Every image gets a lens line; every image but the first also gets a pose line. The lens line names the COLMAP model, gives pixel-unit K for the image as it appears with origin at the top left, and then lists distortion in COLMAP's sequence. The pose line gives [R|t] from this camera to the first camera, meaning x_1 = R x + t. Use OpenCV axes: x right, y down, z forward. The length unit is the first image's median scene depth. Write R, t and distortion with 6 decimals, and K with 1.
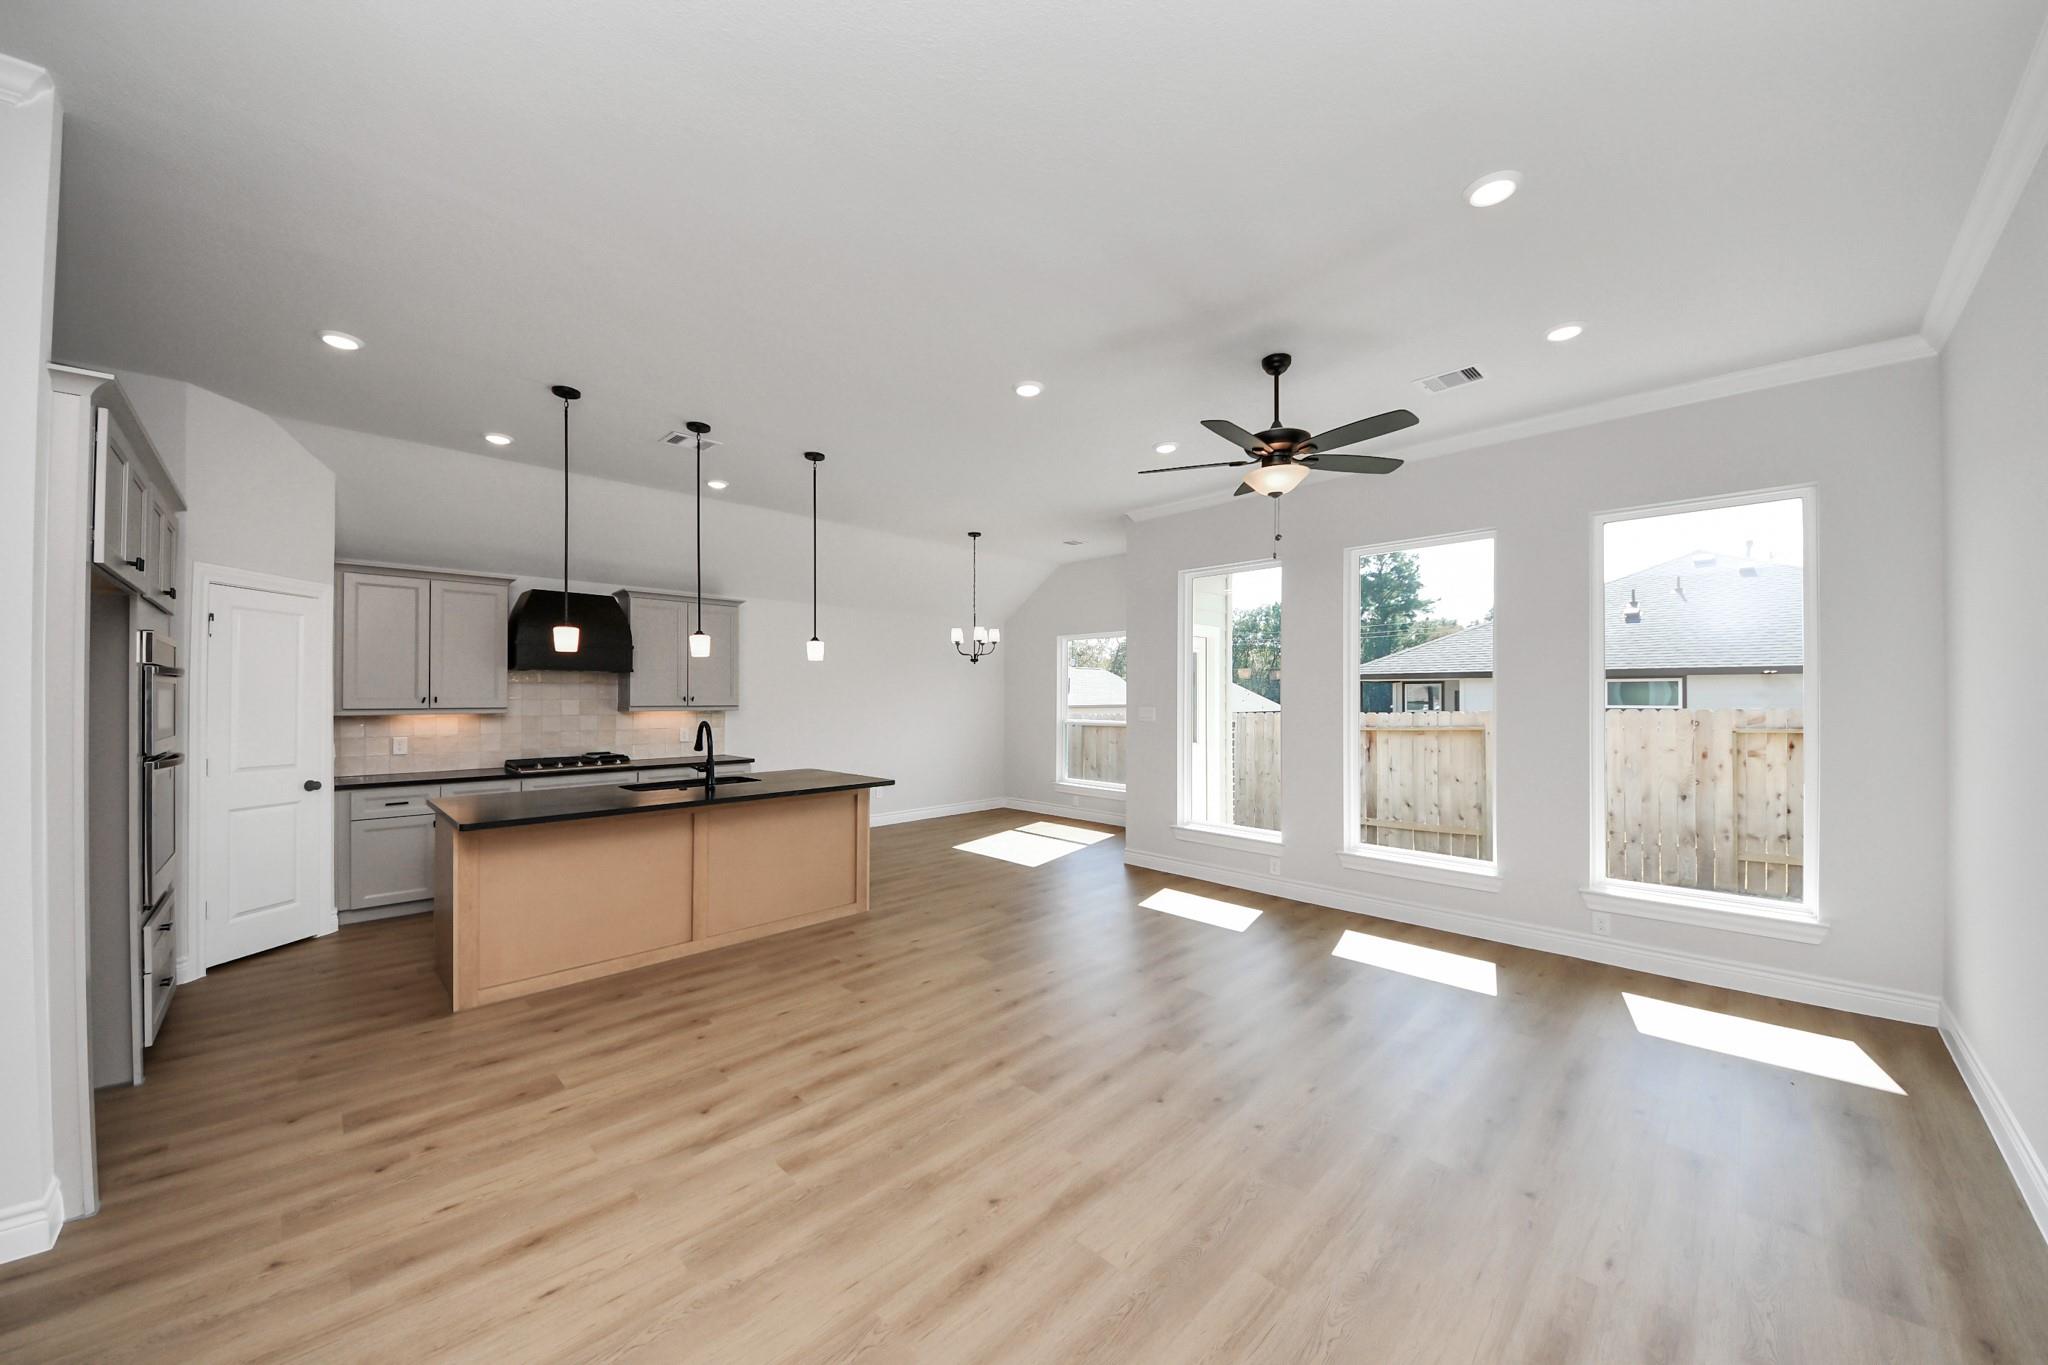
lens RADIAL K [[725.4, 0, 1023.6], [0, 725.4, 691.7], [0, 0, 1]] dist [0.023605, -0.019159]
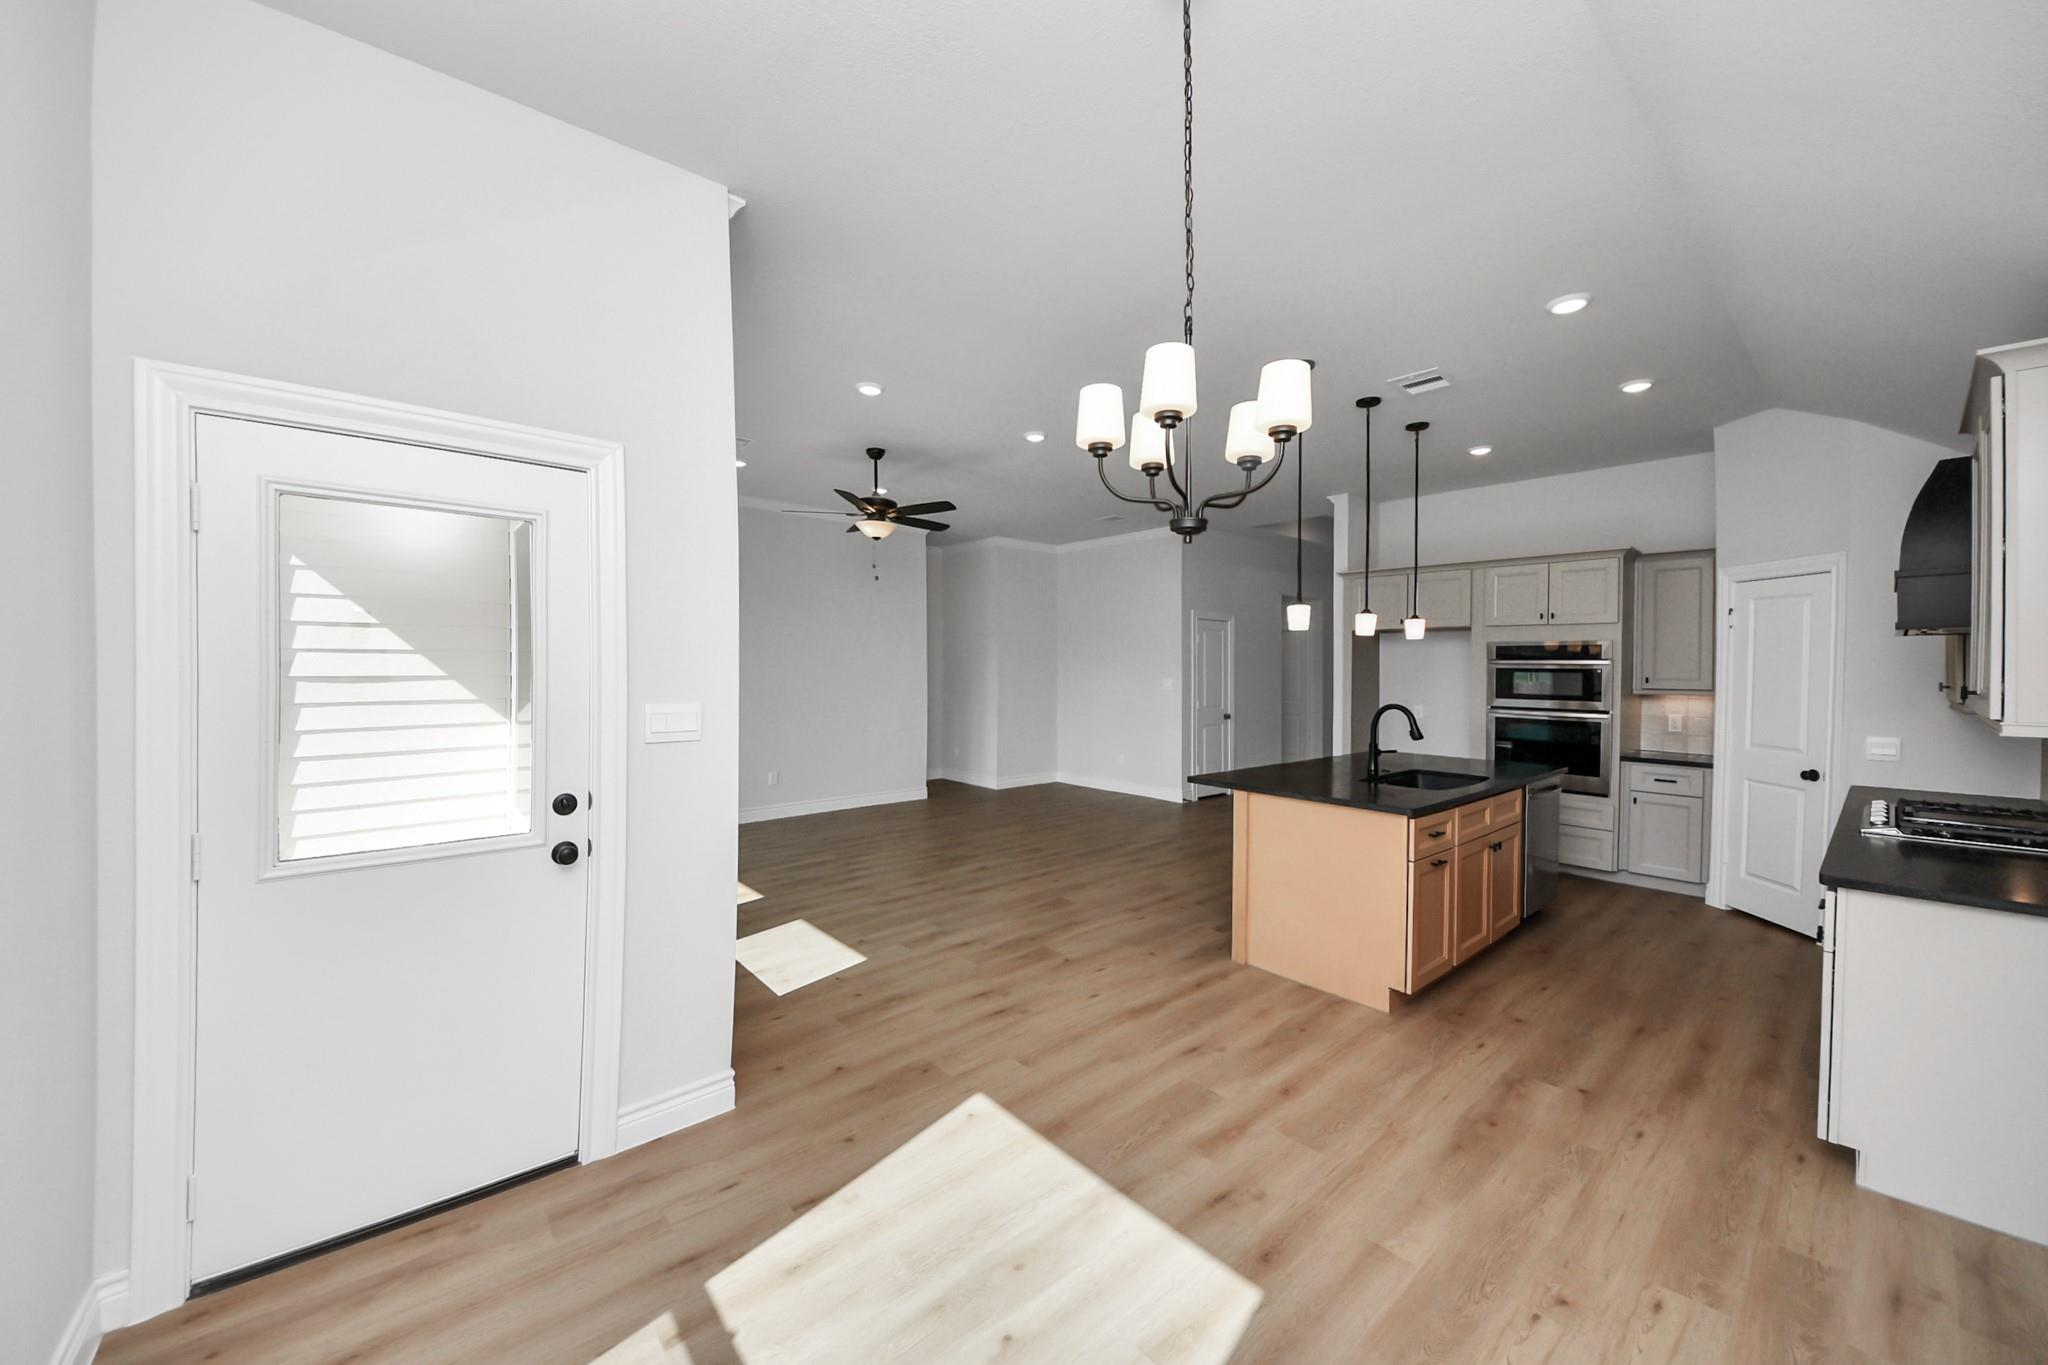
lens RADIAL K [[759.4, 0, 991.2], [0, 759.4, 660.9], [0, 0, 1]] dist [0.002058, -0.000100]
pose [[-0.994129, -0.006603, 0.107999, -0.053102], [-0.007843, 0.999908, -0.011061, 0.001696], [-0.107916, -0.011843, -0.994090, 2.004723]]
